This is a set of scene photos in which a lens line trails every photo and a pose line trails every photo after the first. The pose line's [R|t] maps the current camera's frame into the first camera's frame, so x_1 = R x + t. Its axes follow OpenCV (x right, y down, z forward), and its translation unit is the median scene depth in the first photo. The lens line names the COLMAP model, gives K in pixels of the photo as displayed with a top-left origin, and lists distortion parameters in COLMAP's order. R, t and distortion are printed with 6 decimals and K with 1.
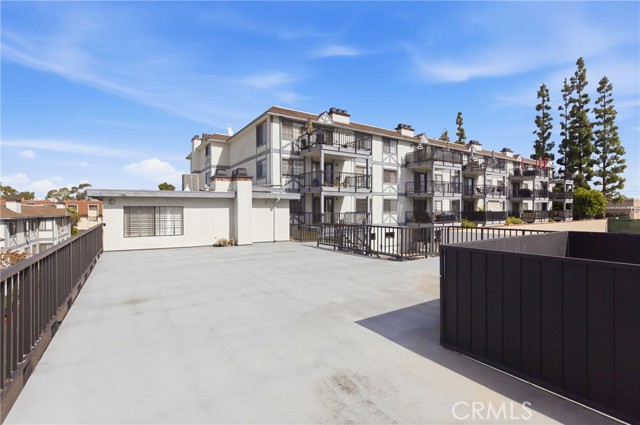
lens RADIAL K [[290.0, 0, 325.8], [0, 290.0, 207.3], [0, 0, 1]] dist [-0.003619, 0.001280]
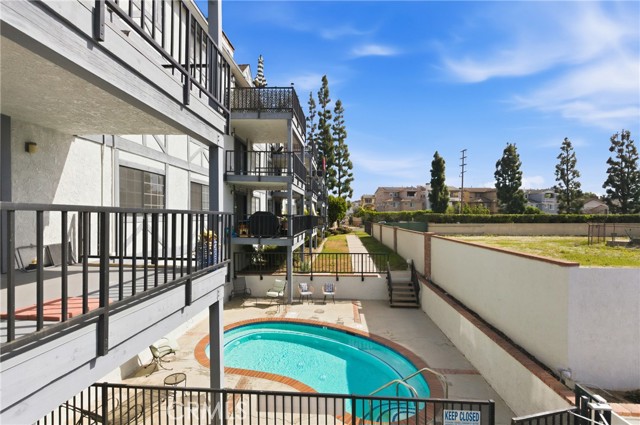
lens RADIAL K [[290.0, 0, 320.8], [0, 290.0, 220.2], [0, 0, 1]] dist [-0.003619, 0.001280]
pose [[0.609717, -0.010601, 0.792549, 0.003612], [0.000726, 0.999918, 0.012816, 0.012216], [-0.792619, -0.007239, 0.609674, 0.354285]]
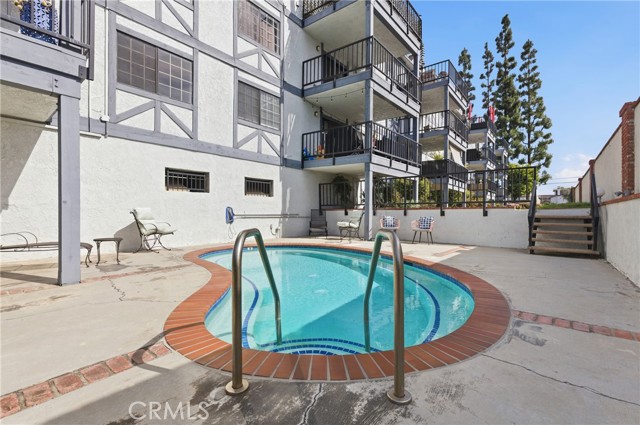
lens RADIAL K [[290.0, 0, 323.7], [0, 290.0, 214.2], [0, 0, 1]] dist [-0.003619, 0.001280]
pose [[0.952107, -0.000416, 0.305765, 0.107004], [0.000443, 1.000000, -0.000019, 0.074521], [-0.305765, 0.000154, 0.952107, 0.358359]]
